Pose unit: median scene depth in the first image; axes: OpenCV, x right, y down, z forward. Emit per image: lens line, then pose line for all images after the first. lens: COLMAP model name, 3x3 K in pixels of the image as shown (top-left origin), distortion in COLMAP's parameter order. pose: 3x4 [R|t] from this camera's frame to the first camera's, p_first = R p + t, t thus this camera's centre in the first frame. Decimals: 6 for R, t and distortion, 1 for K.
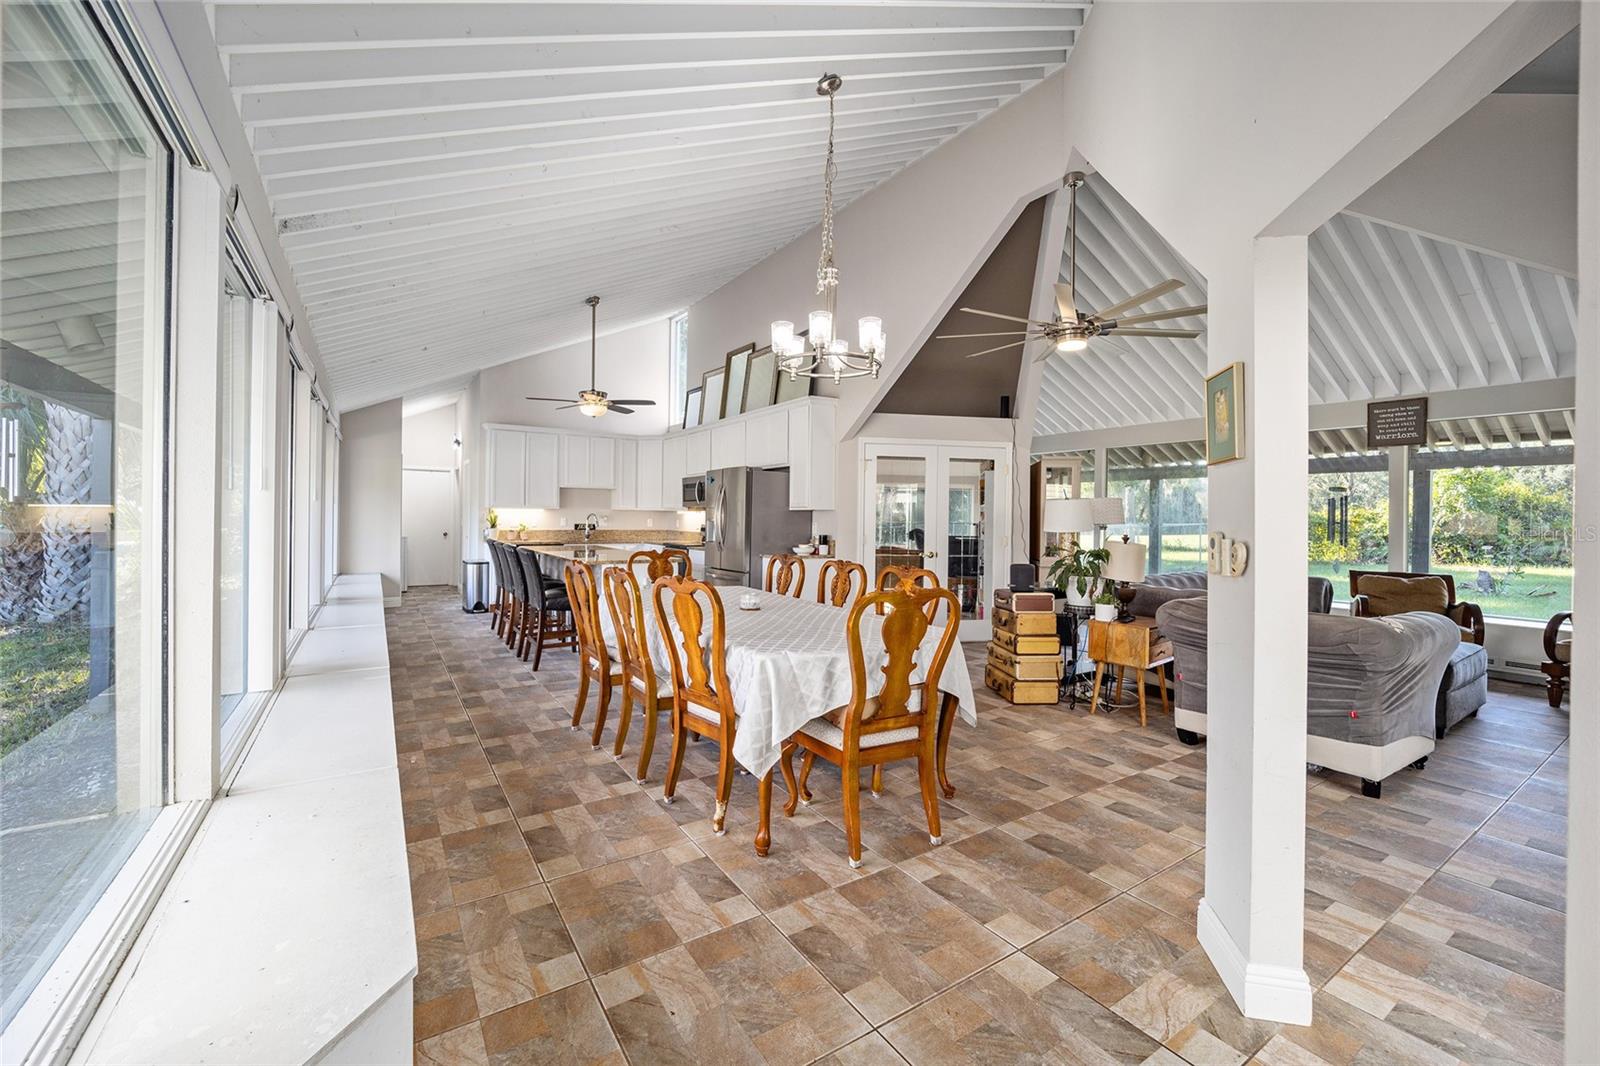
lens RADIAL K [[655.6, 0, 807.7], [0, 655.6, 520.1], [0, 0, 1]] dist [-0.019351, 0.000041]
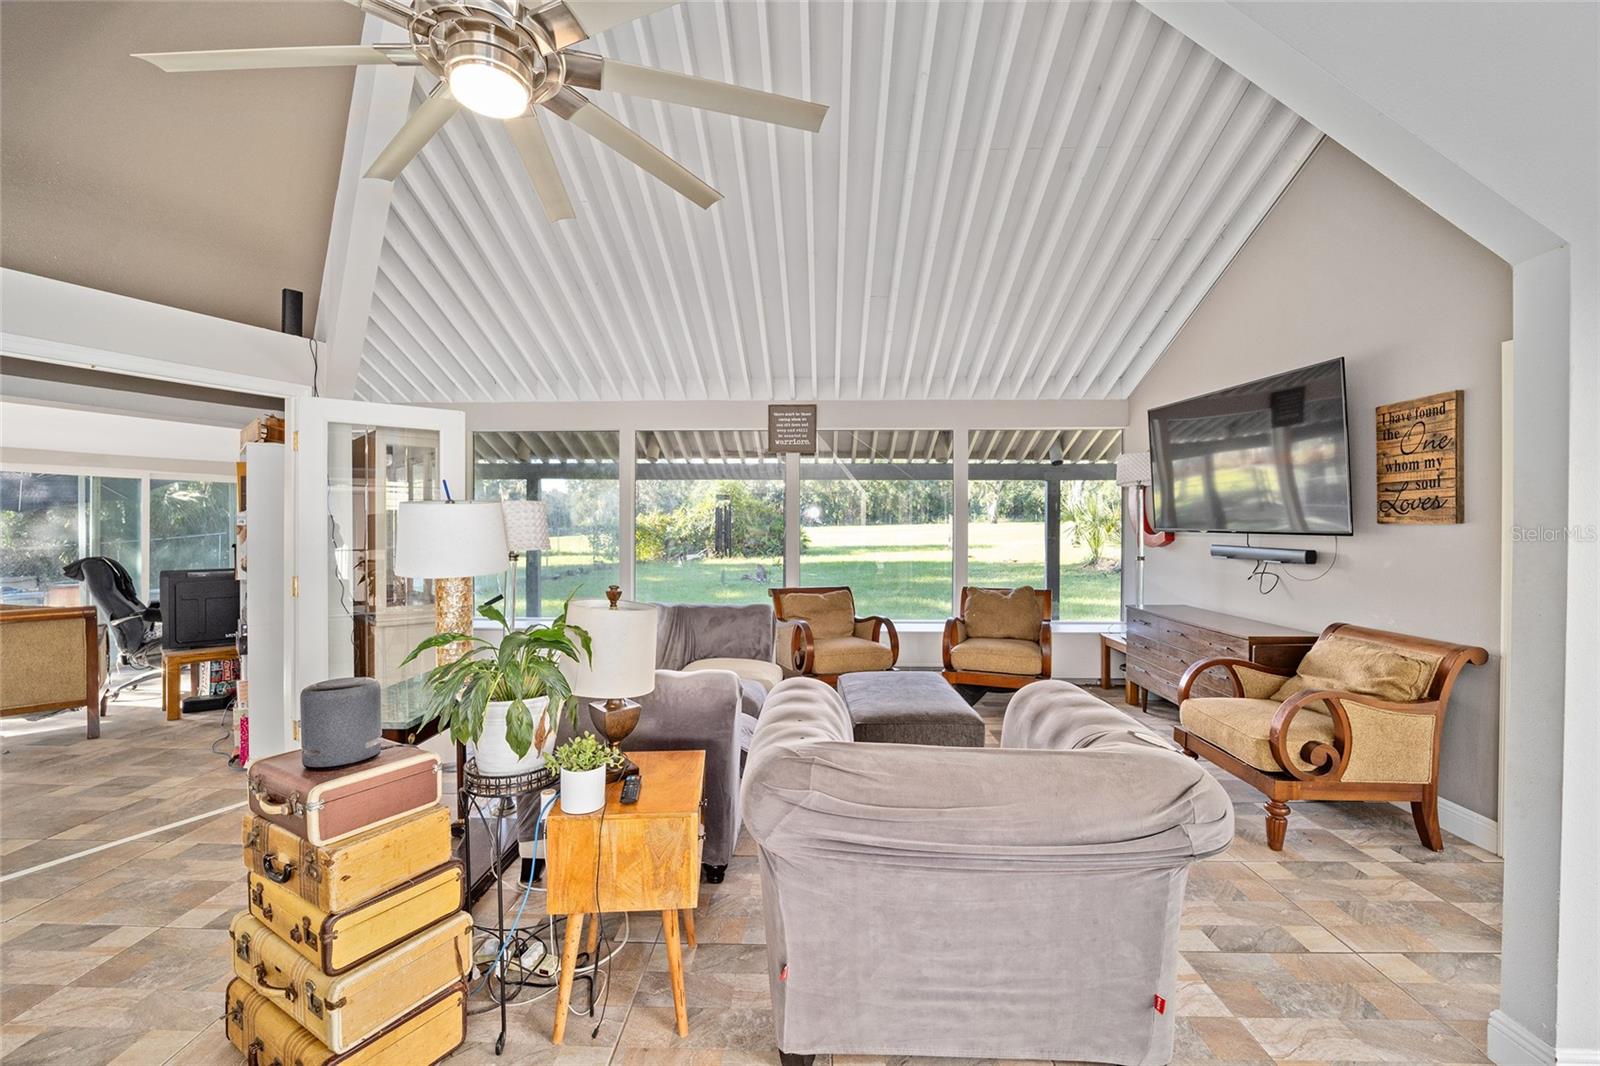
lens RADIAL K [[655.6, 0, 802.6], [0, 655.6, 531.8], [0, 0, 1]] dist [-0.019351, 0.000041]
pose [[0.585644, -0.018775, 0.810351, 0.109024], [0.010267, 0.999823, 0.015744, -0.010841], [-0.810504, -0.000900, 0.585733, 0.336452]]
